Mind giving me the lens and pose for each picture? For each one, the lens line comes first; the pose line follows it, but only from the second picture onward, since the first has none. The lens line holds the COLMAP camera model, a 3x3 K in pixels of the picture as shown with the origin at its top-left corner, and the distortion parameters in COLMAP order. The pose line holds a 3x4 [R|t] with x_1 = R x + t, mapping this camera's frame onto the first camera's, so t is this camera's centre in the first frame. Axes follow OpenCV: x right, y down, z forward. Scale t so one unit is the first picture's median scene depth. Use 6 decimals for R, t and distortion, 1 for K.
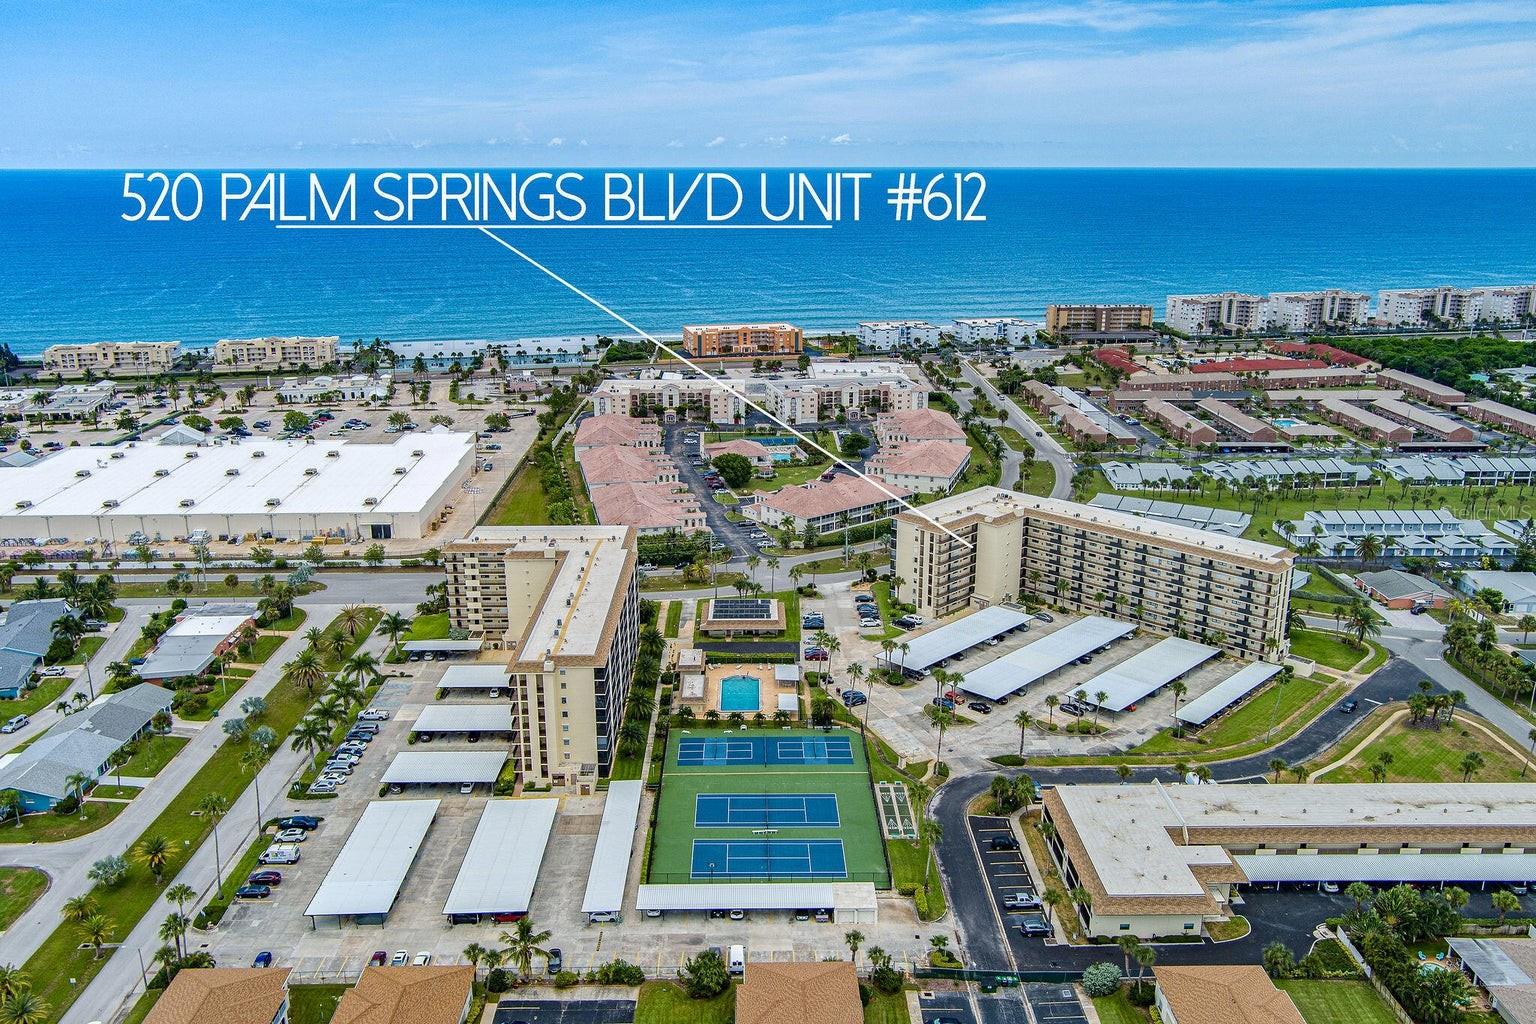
lens RADIAL K [[1226.8, 0, 768.4], [0, 1226.8, 514.4], [0, 0, 1]] dist [-0.003190, 0.012570]
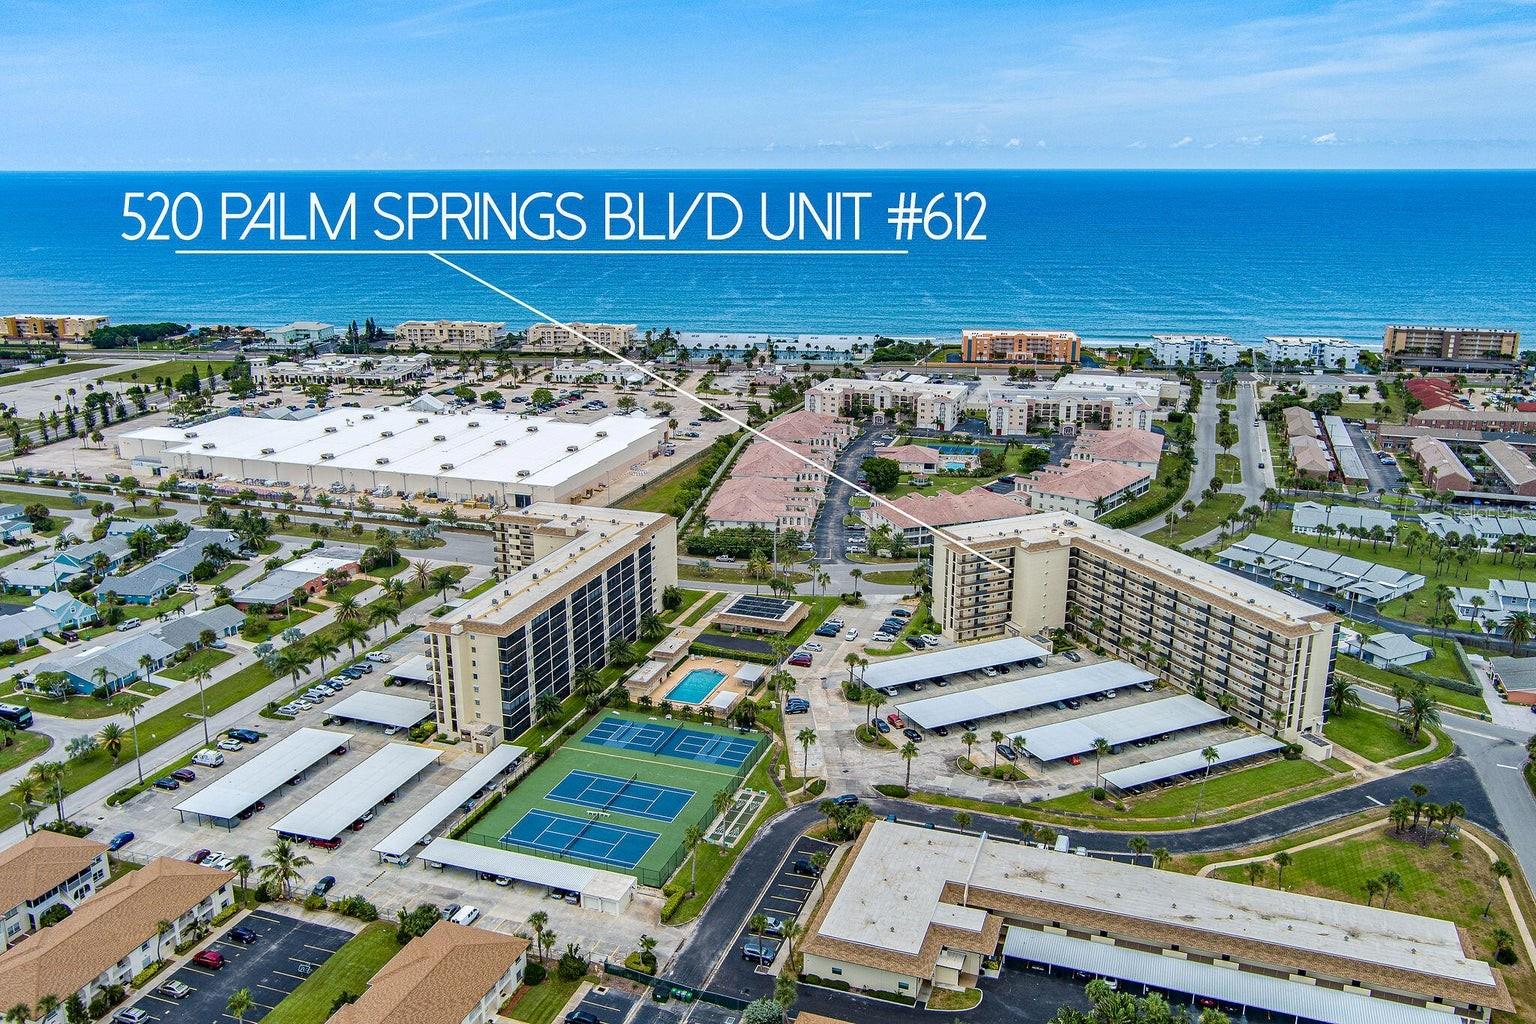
lens RADIAL K [[1226.8, 0, 770.2], [0, 1226.8, 511.2], [0, 0, 1]] dist [-0.003190, 0.012570]
pose [[0.938375, 0.095030, -0.332296, 0.319387], [-0.096076, 0.995285, 0.013319, -0.015968], [0.331995, 0.019427, 0.943081, 0.048543]]
